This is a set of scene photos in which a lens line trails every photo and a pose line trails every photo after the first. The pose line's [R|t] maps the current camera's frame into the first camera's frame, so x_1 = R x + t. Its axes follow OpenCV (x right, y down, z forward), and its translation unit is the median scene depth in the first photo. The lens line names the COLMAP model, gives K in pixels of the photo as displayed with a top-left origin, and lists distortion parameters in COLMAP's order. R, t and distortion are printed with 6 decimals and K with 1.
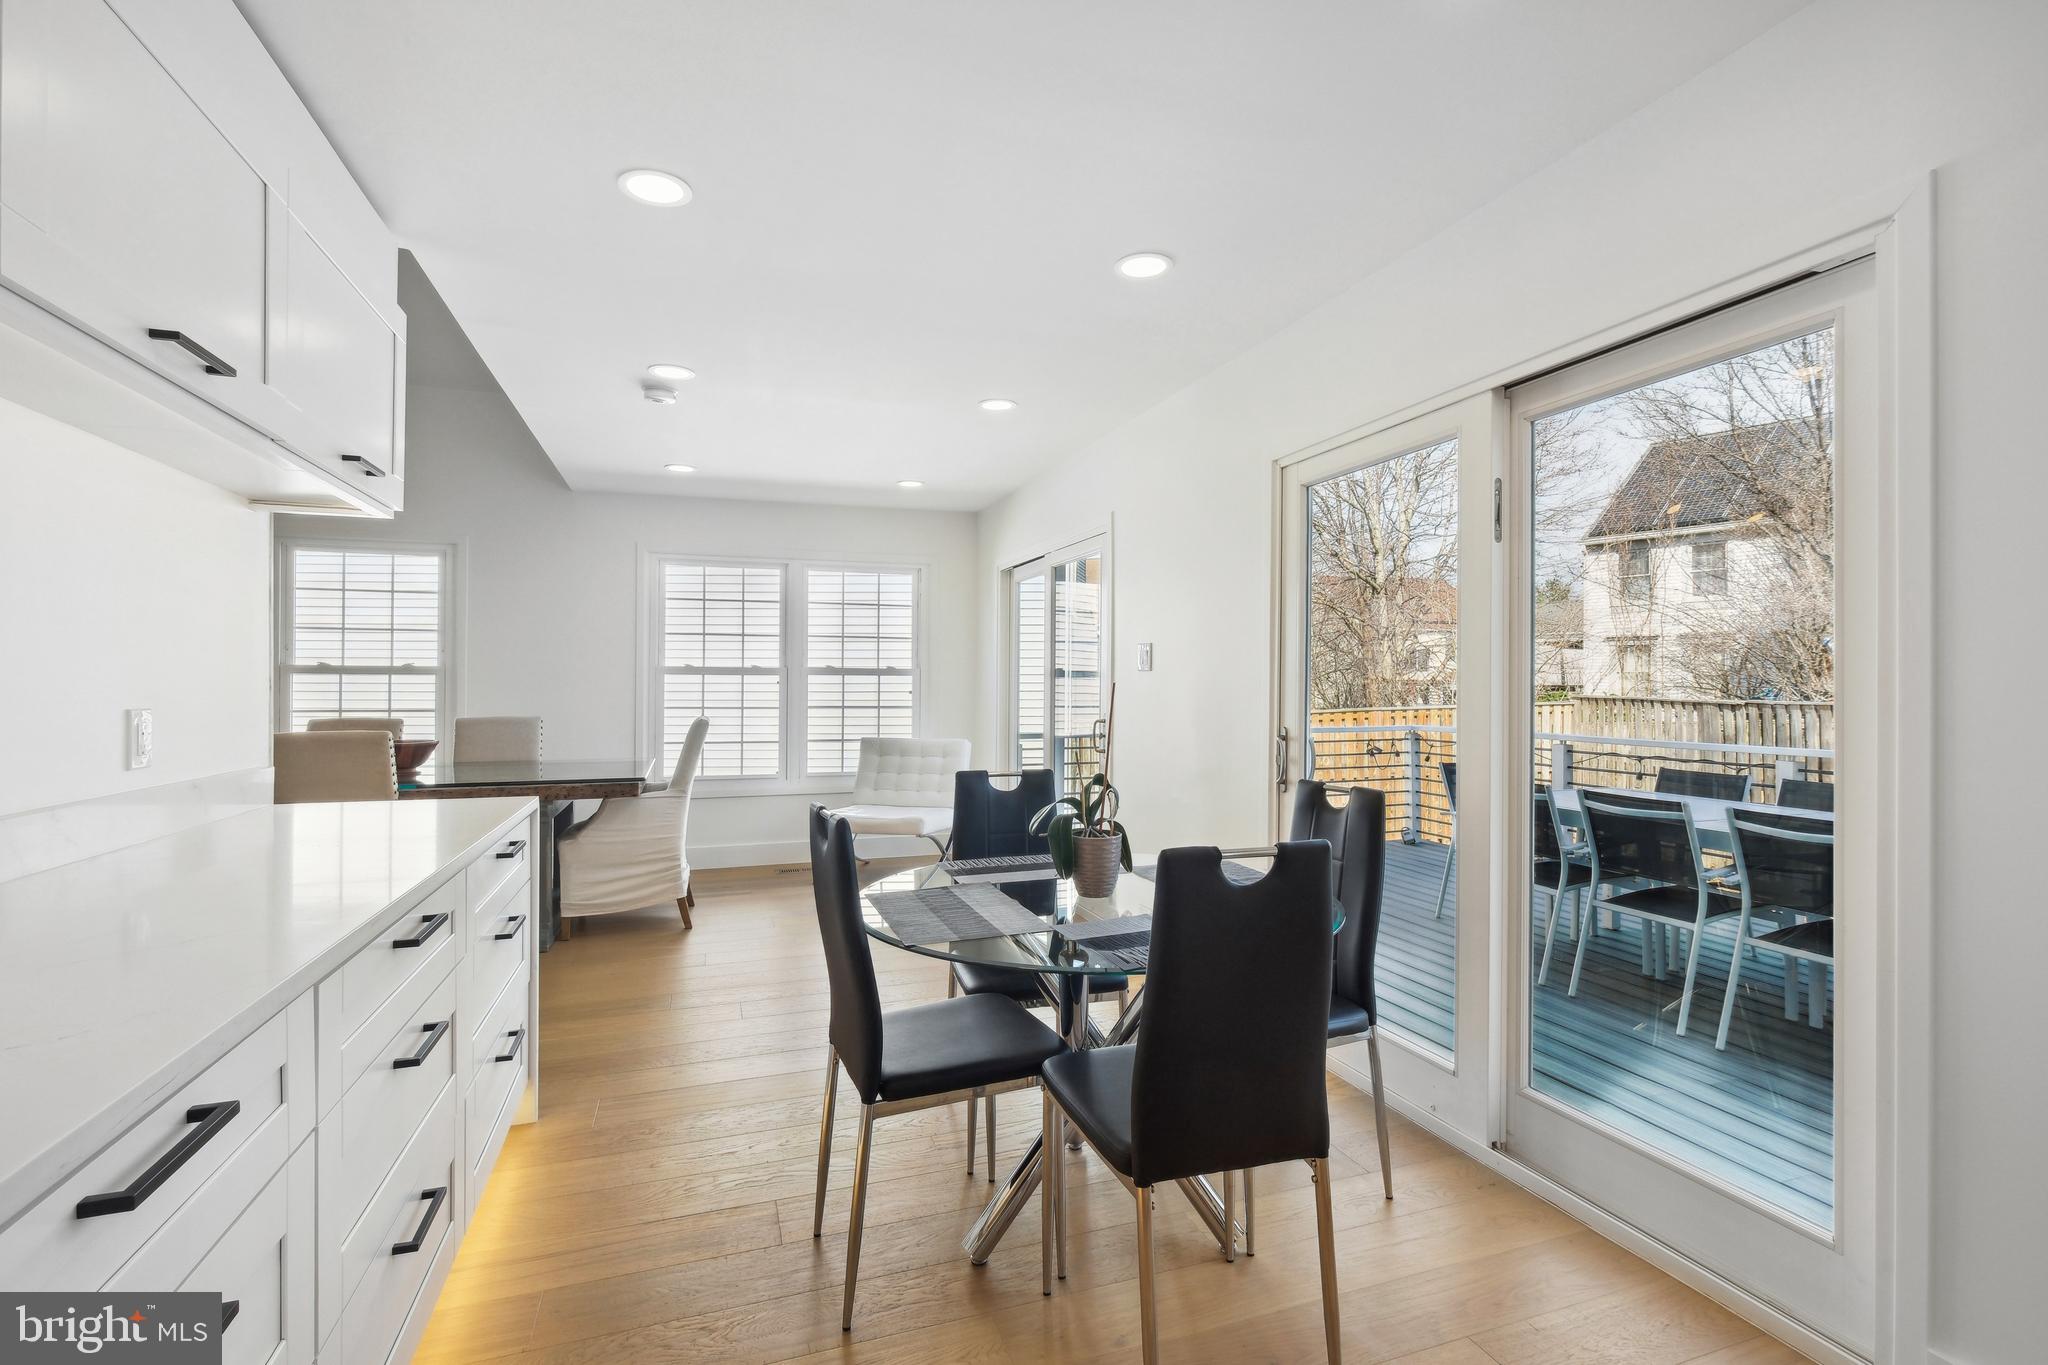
lens RADIAL K [[901.5, 0, 1022.1], [0, 901.5, 679.8], [0, 0, 1]] dist [0.001163, -0.000943]
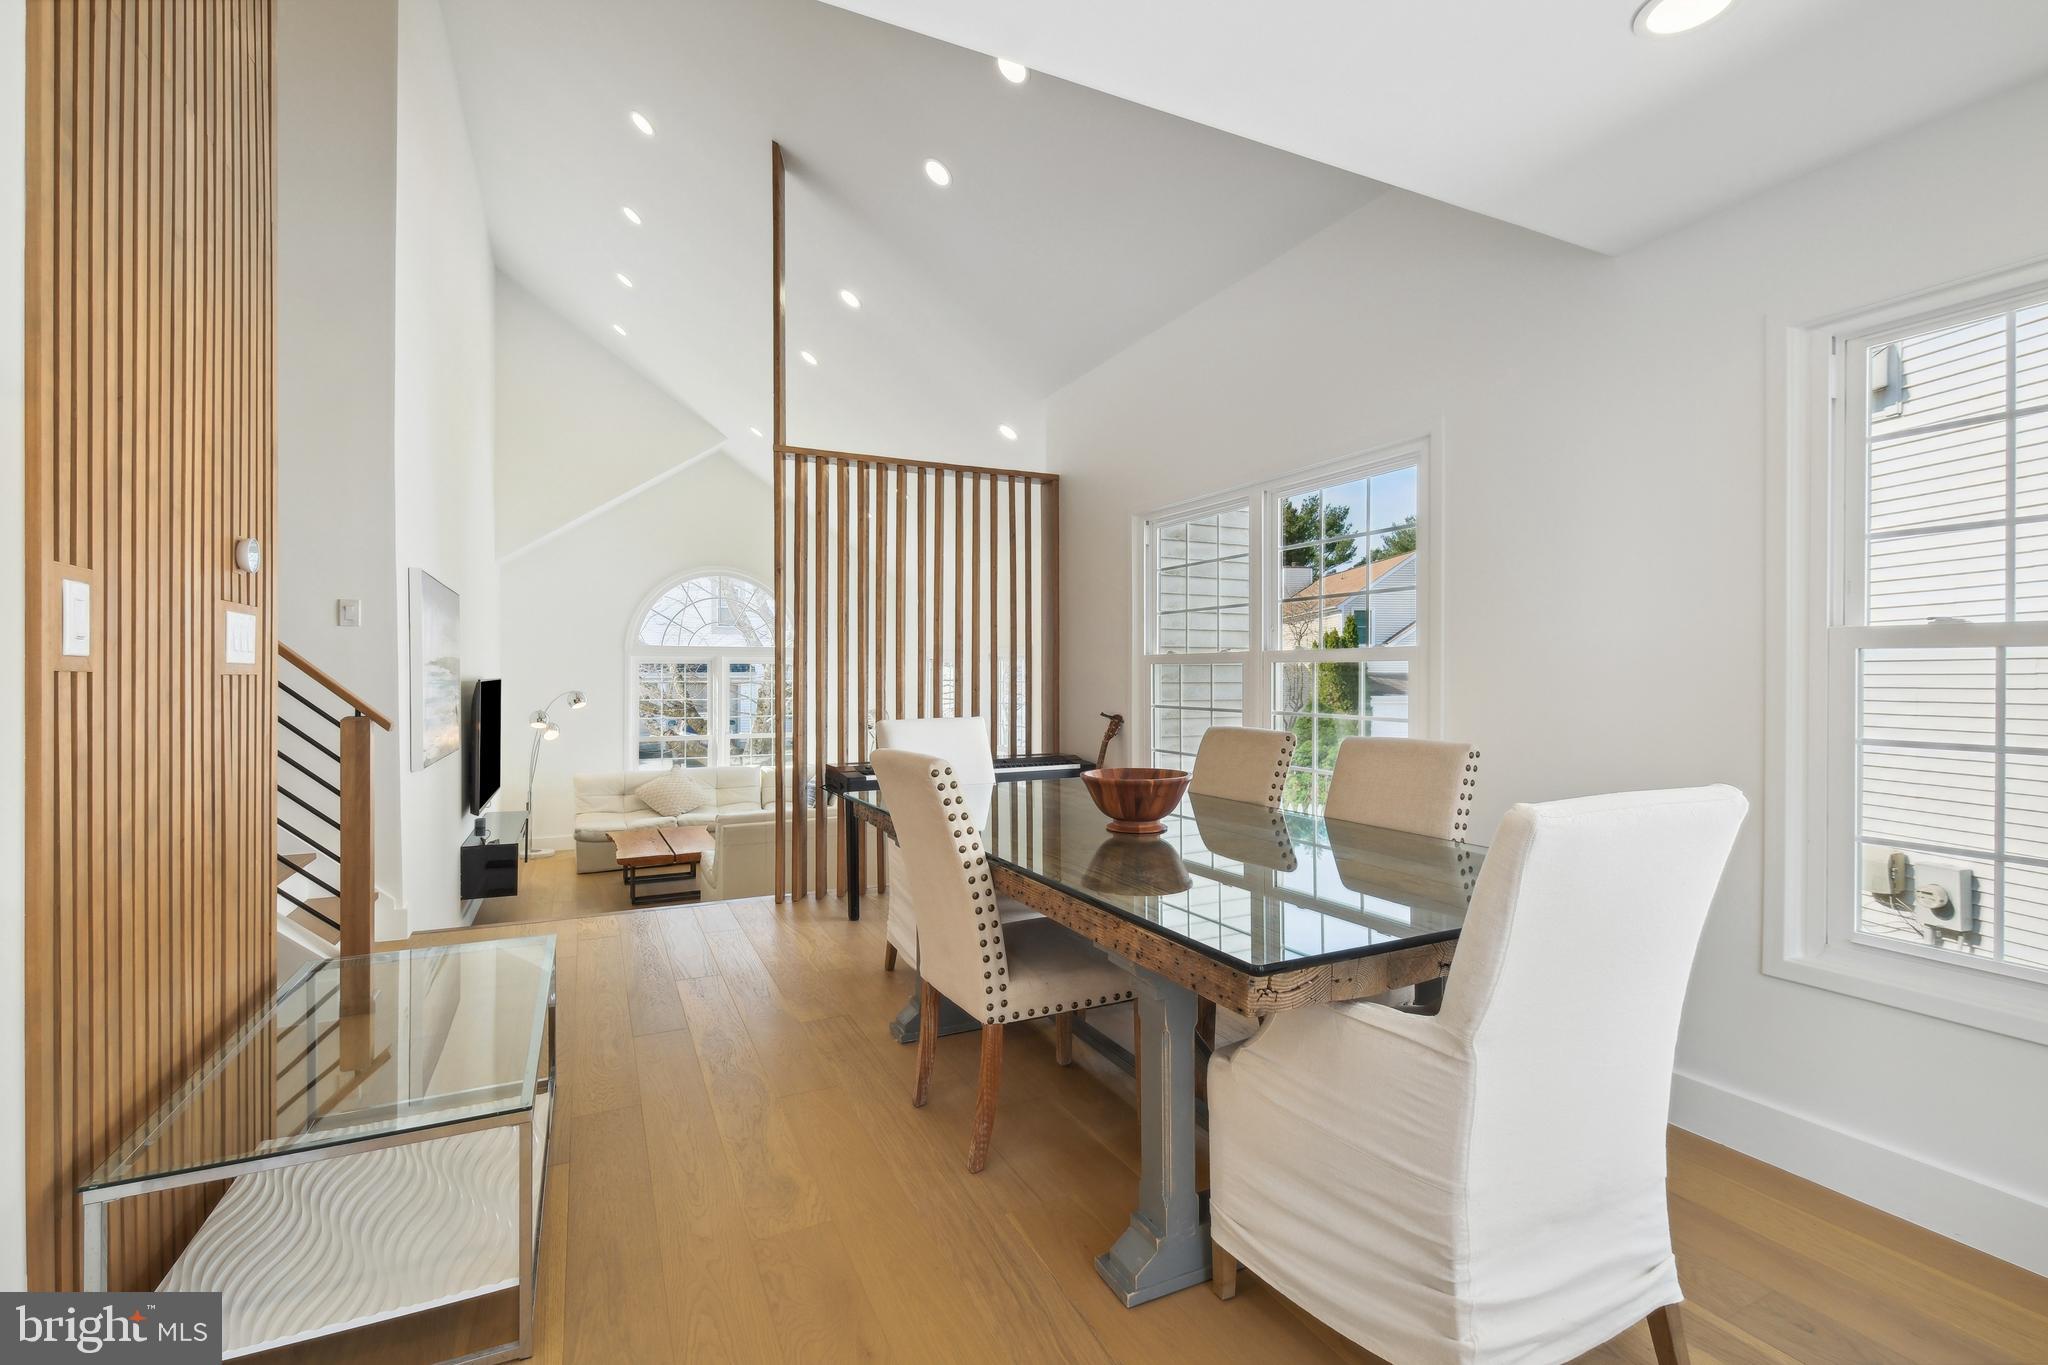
lens RADIAL K [[901.5, 0, 1028.7], [0, 901.5, 685.8], [0, 0, 1]] dist [0.001163, -0.000943]
pose [[0.132529, 0.005478, -0.991164, -0.098720], [-0.004412, 0.999978, 0.004937, 0.009184], [0.991169, 0.003719, 0.132551, 0.713172]]
